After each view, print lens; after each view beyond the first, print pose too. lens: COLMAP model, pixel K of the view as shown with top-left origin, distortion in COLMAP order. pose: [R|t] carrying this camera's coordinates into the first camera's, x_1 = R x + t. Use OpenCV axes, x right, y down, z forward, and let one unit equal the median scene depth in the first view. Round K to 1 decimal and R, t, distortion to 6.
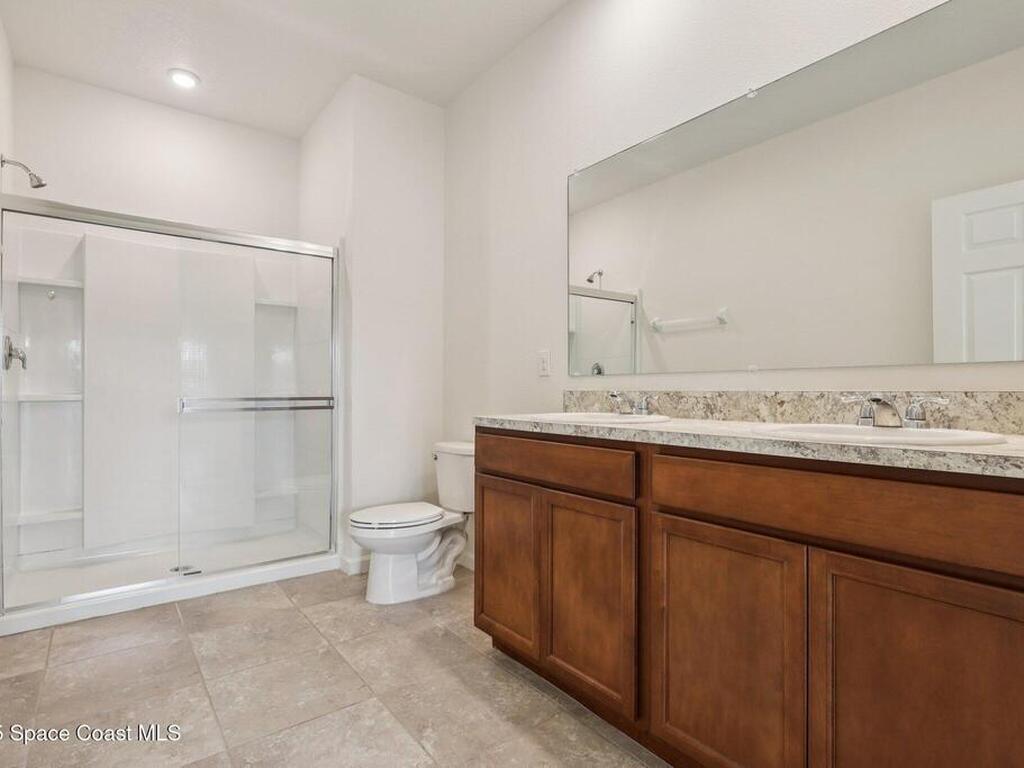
lens RADIAL K [[533.8, 0, 512.4], [0, 533.8, 391.4], [0, 0, 1]] dist [-0.001495, 0.000441]
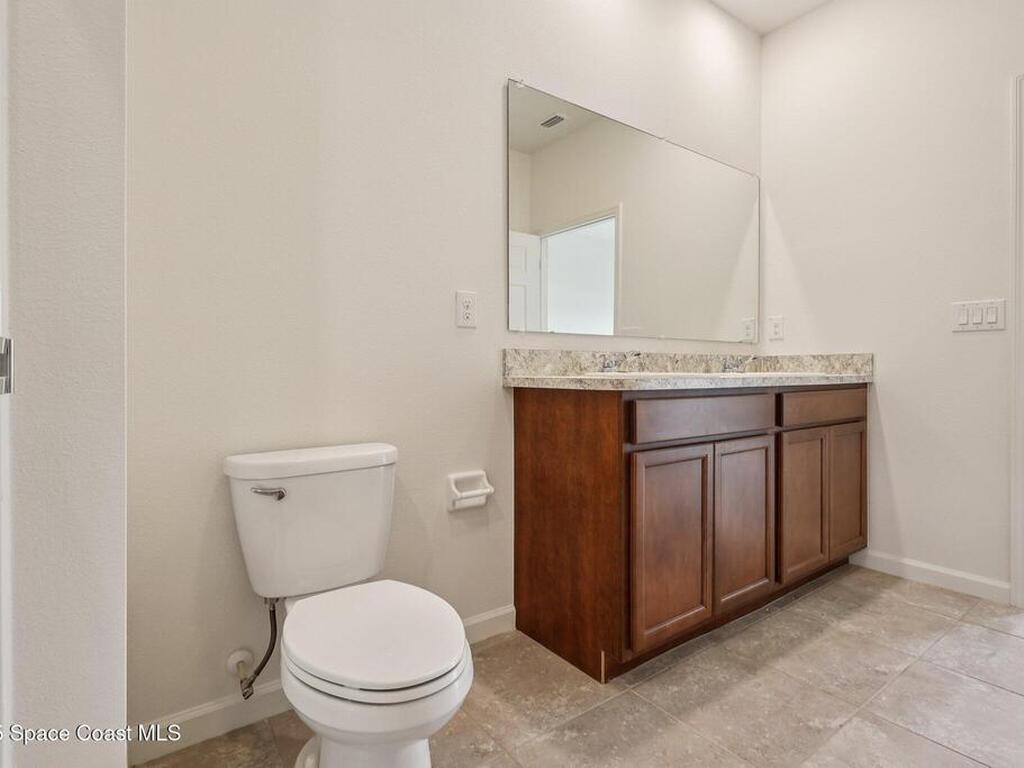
lens RADIAL K [[537.7, 0, 512.0], [0, 537.7, 384.0], [0, 0, 1]] dist [0.001820, 0.000382]
pose [[0.019037, -0.026499, 0.999468, -0.905153], [0.001632, 0.999648, 0.026473, 0.039112], [-0.999817, 0.001127, 0.019074, 1.281191]]
